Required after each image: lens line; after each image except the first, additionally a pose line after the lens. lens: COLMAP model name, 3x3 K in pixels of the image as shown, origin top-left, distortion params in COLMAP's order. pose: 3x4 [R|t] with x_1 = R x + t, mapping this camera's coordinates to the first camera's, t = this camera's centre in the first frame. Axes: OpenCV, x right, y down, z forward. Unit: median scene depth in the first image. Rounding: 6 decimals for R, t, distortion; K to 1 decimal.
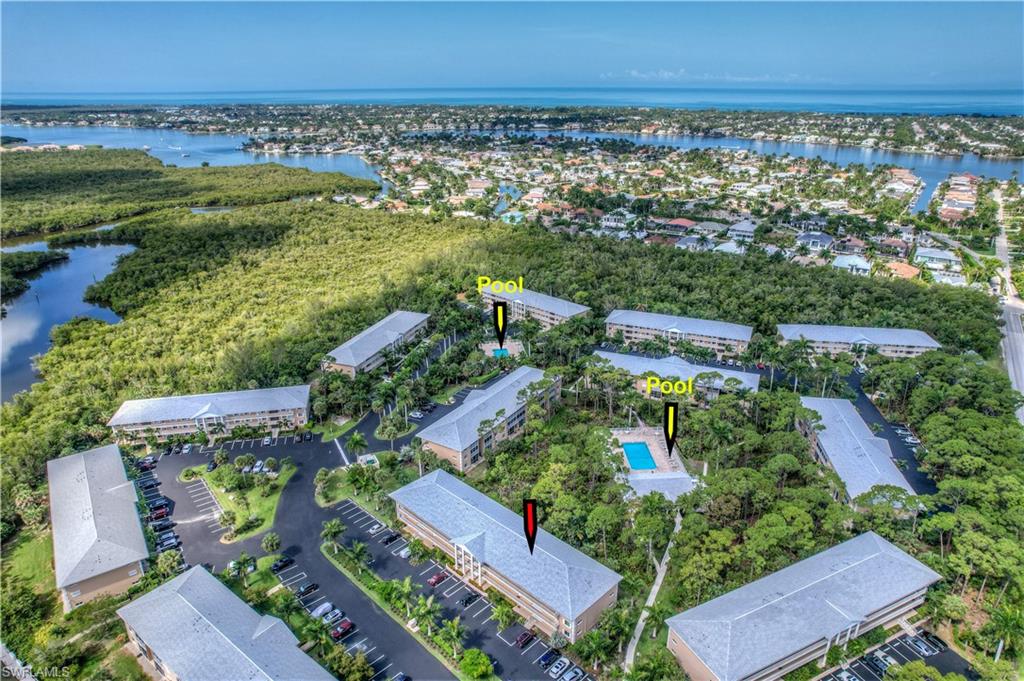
lens RADIAL K [[701.0, 0, 512.0], [0, 701.0, 340.5], [0, 0, 1]] dist [-0.090640, 0.095798]
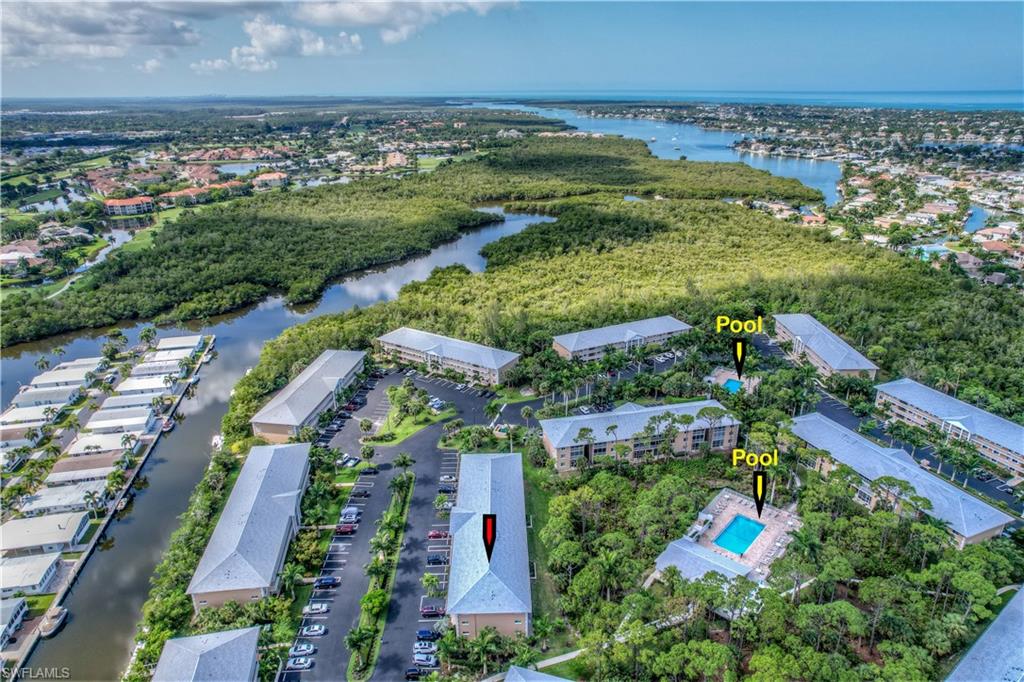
lens RADIAL K [[677.6, 0, 512.0], [0, 677.6, 341.0], [0, 0, 1]] dist [-0.076402, 0.077488]
pose [[0.698220, 0.254737, -0.669028, 0.155059], [-0.245752, 0.963047, 0.110211, -0.027330], [0.672380, 0.087463, 0.735021, 0.060807]]
